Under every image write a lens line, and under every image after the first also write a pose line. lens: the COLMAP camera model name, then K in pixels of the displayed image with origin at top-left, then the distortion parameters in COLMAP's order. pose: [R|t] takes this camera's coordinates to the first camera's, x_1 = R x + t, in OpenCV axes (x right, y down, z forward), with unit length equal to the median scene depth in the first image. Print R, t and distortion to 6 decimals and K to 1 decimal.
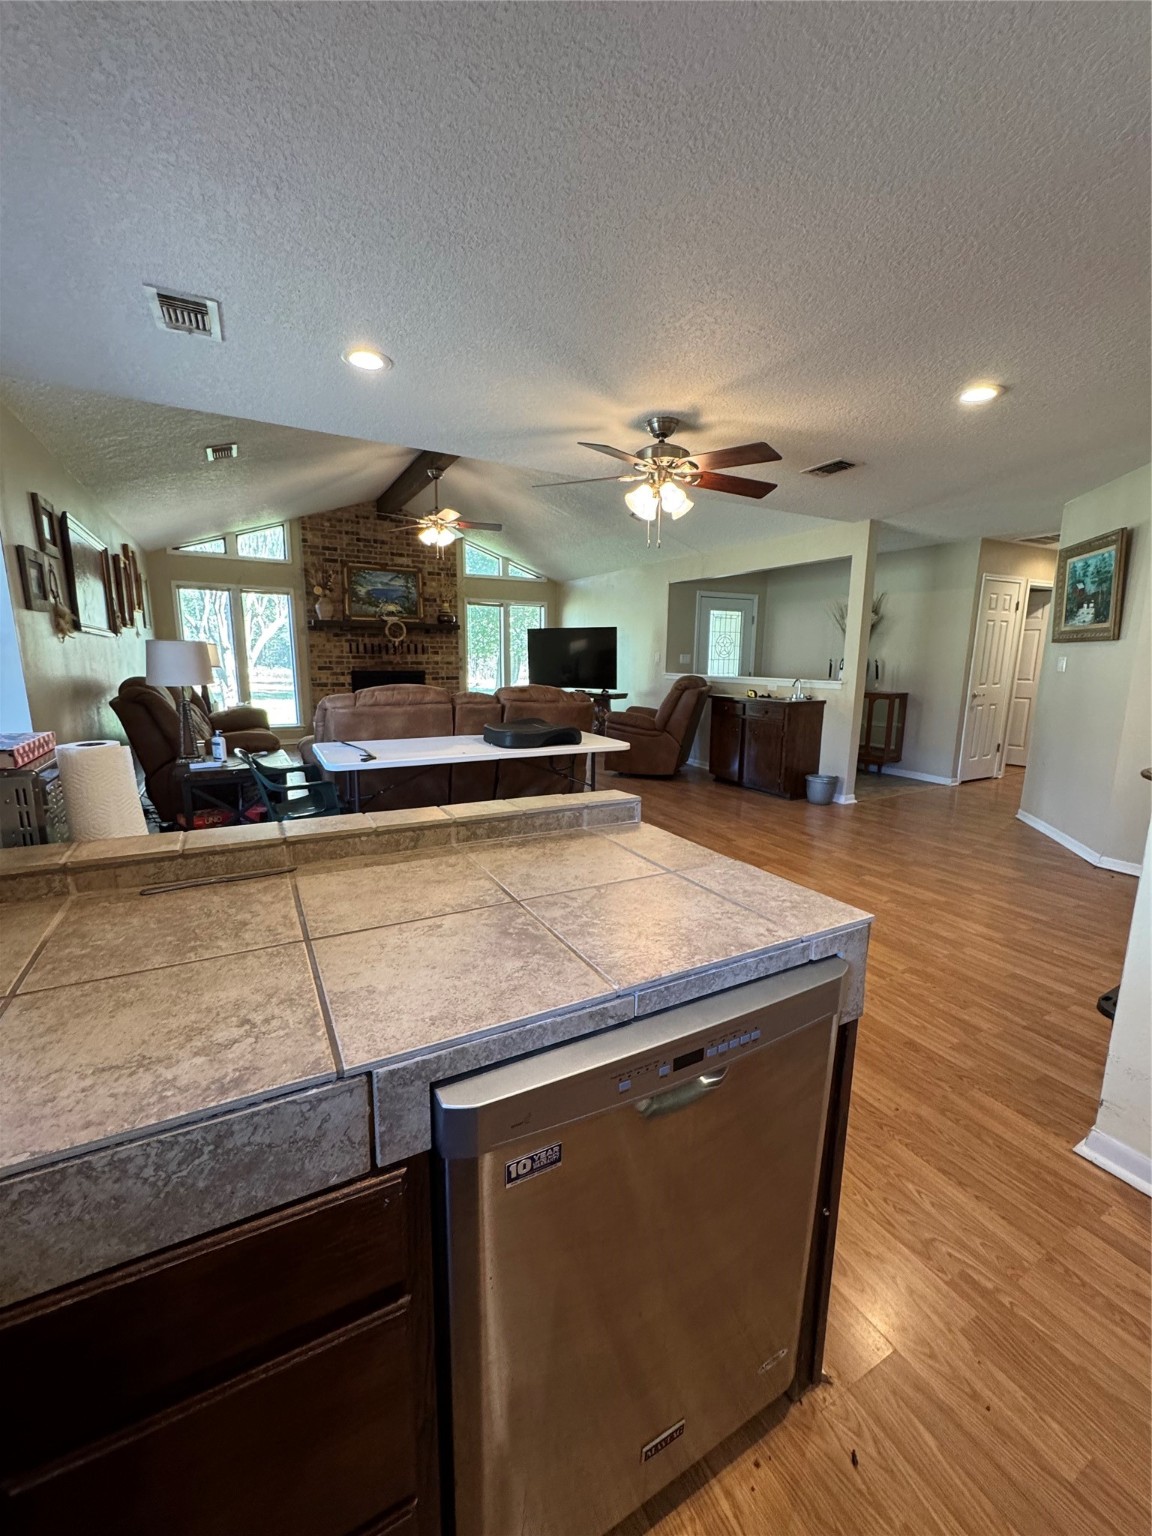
lens RADIAL K [[613.3, 0, 579.4], [0, 613.3, 768.5], [0, 0, 1]] dist [-0.003305, 0.000219]
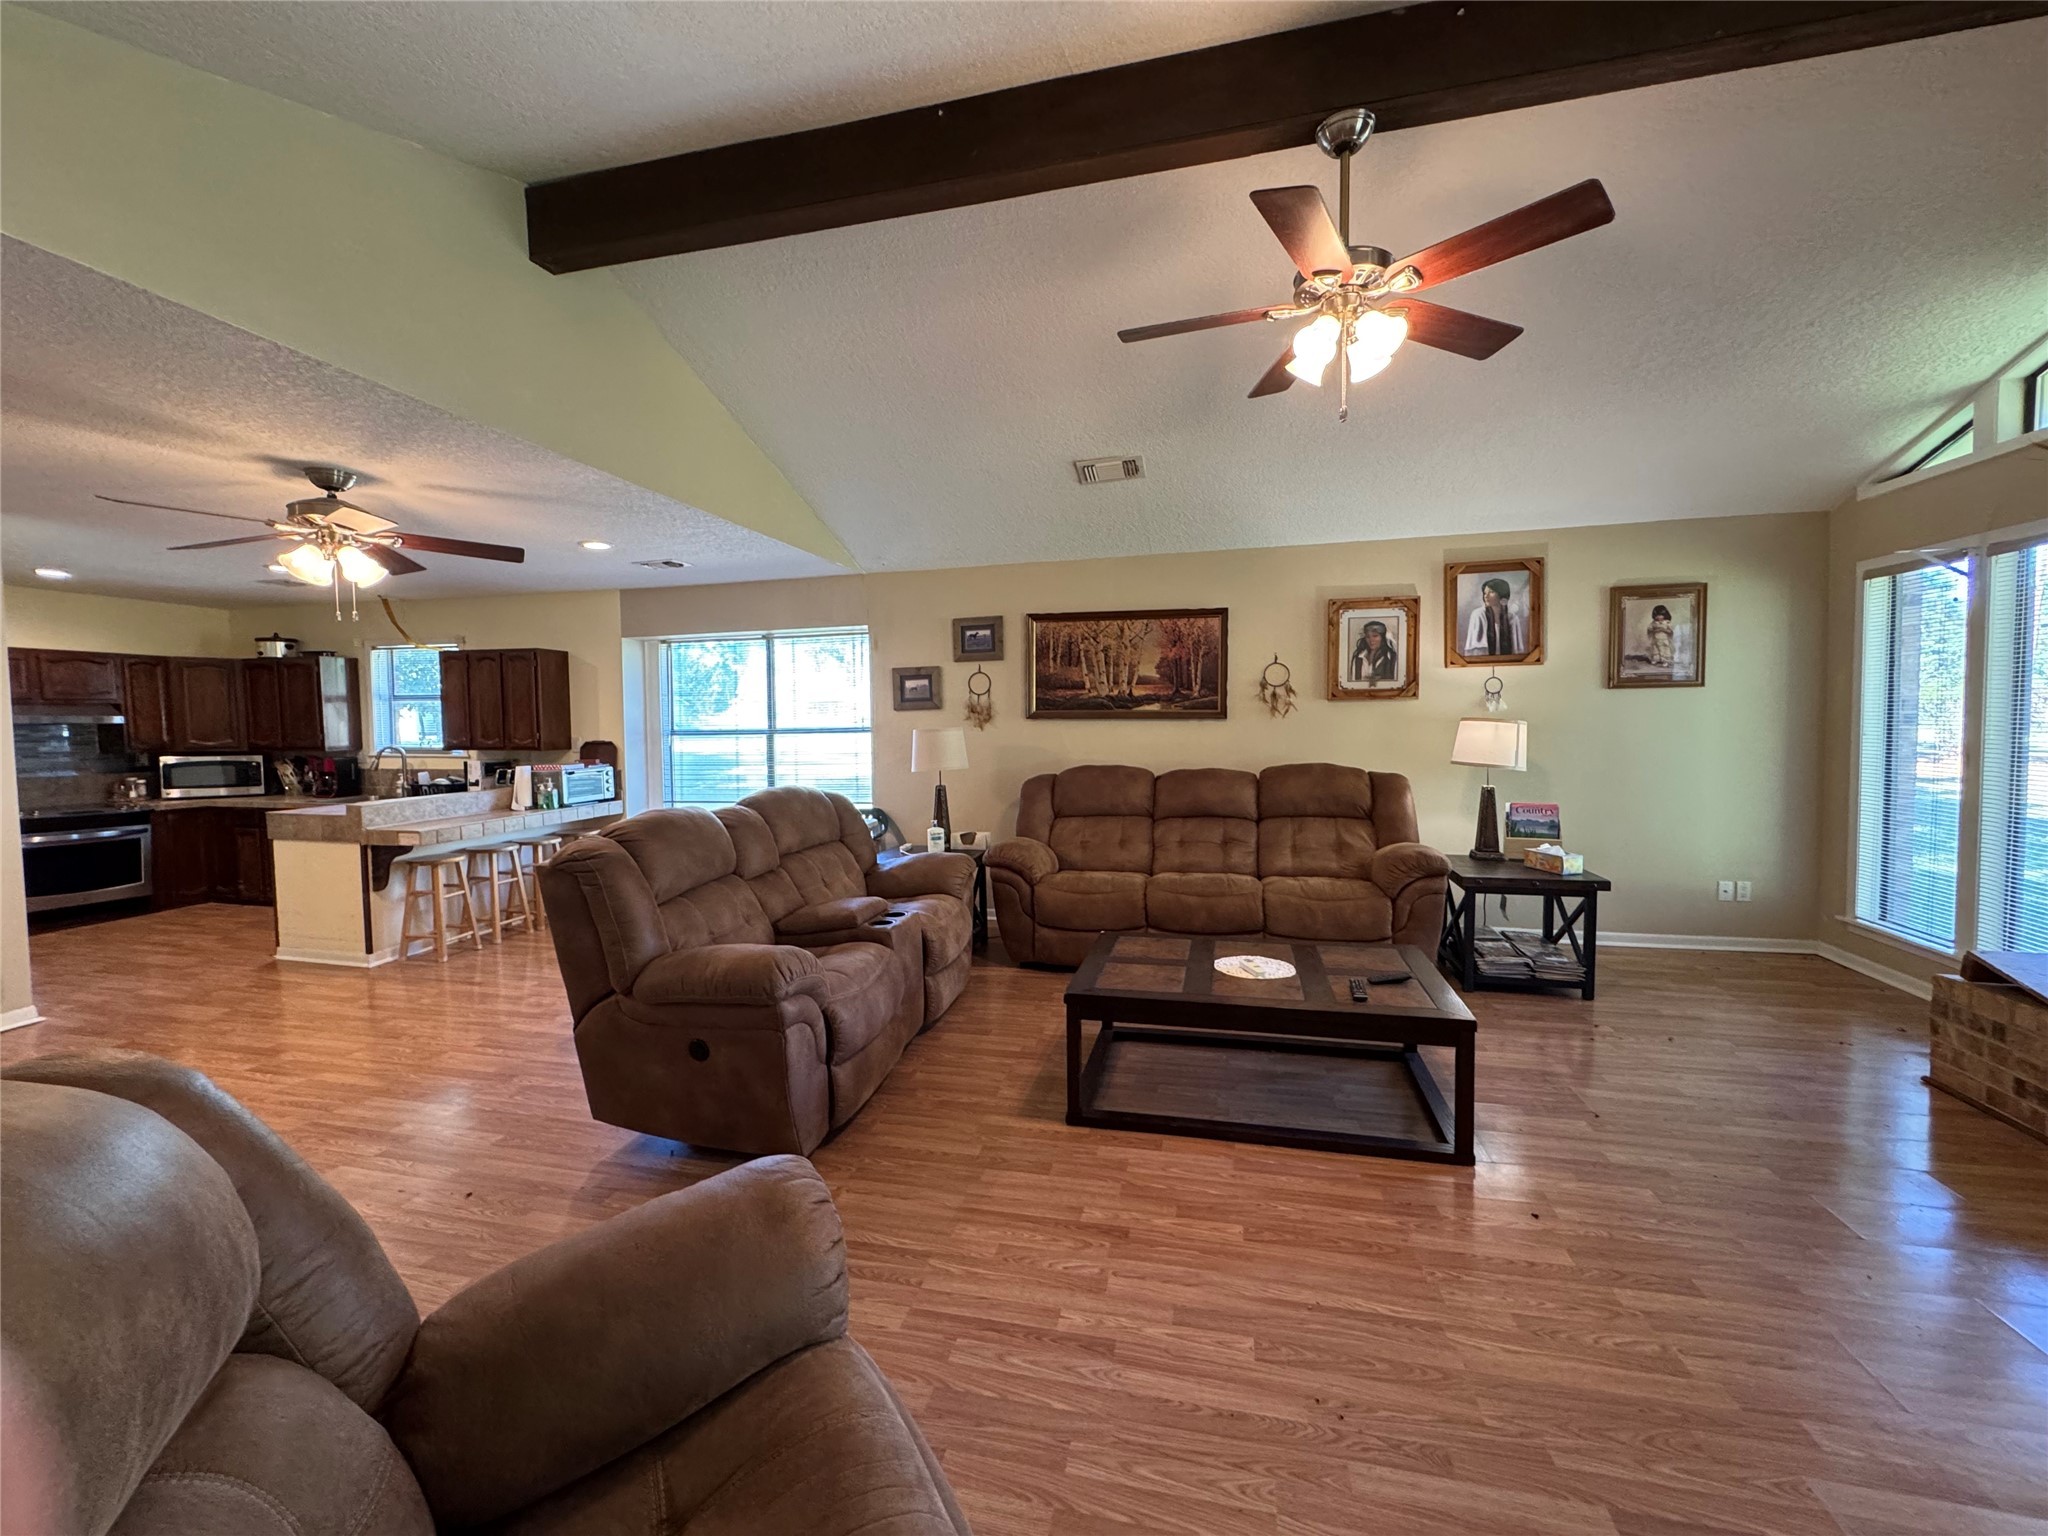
lens RADIAL K [[817.7, 0, 1021.4], [0, 817.7, 764.1], [0, 0, 1]] dist [-0.003305, 0.000219]
pose [[-0.673796, 0.036101, -0.738035, 0.122115], [-0.127778, 0.978066, 0.164498, -0.177301], [0.727785, 0.205143, -0.654405, 0.905017]]
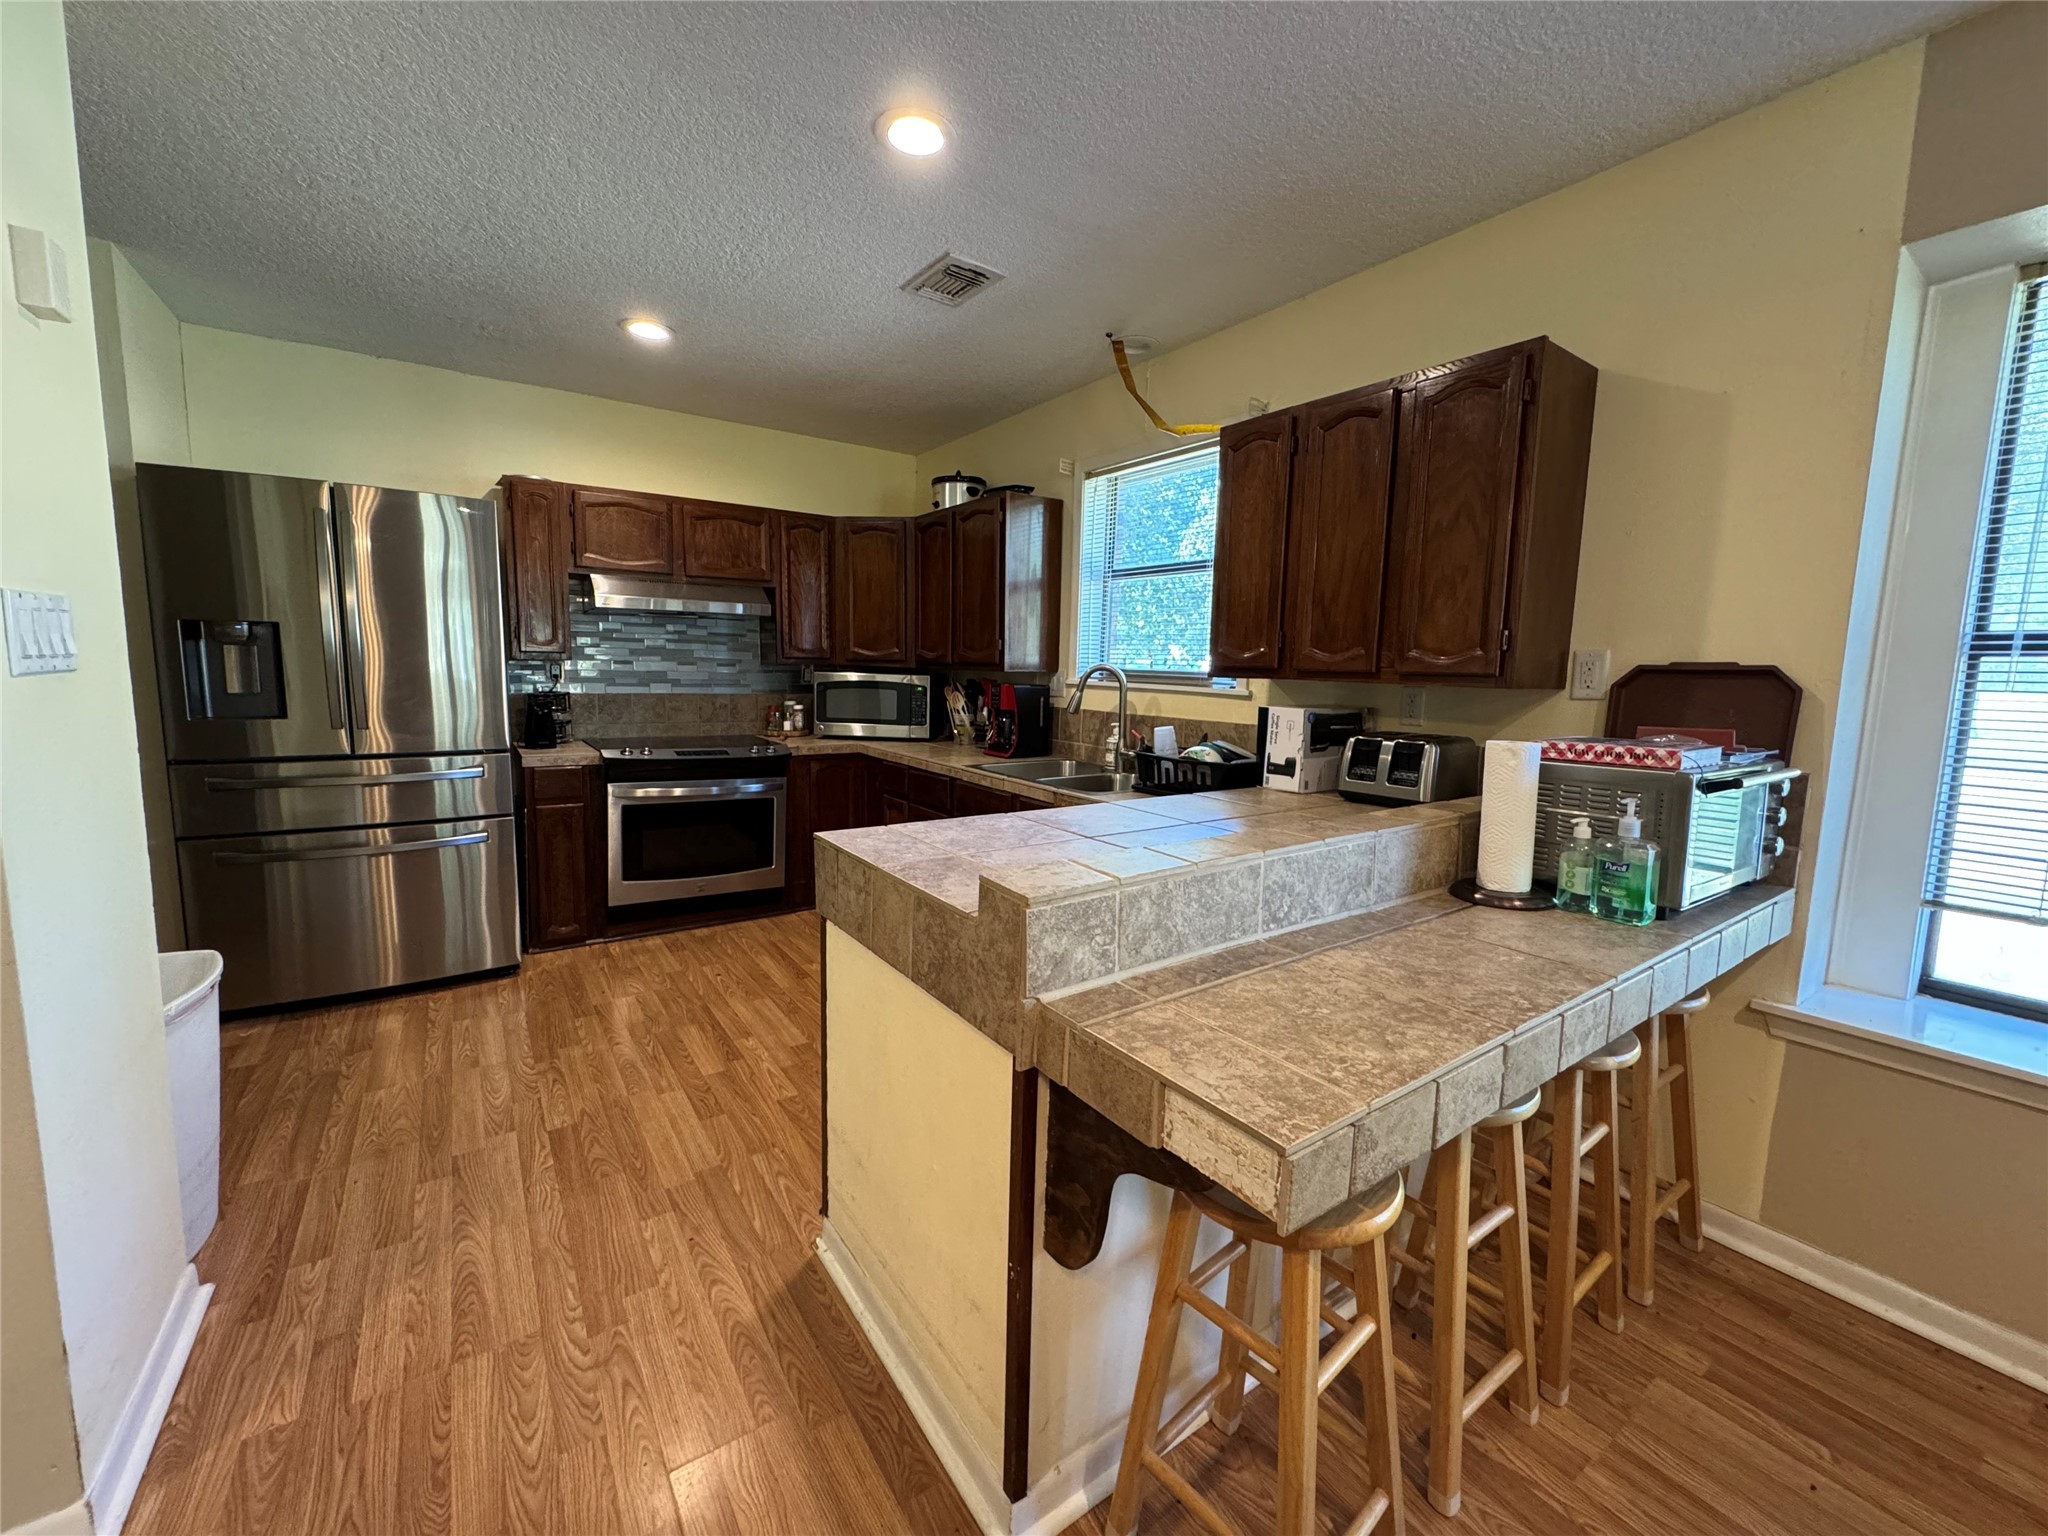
lens RADIAL K [[817.7, 0, 1022.5], [0, 817.7, 763.0], [0, 0, 1]] dist [-0.003305, 0.000219]
pose [[-0.994098, -0.019164, -0.106775, 0.026133], [-0.049597, 0.955669, 0.290236, -0.049901], [0.096480, 0.293818, -0.950980, 0.305406]]
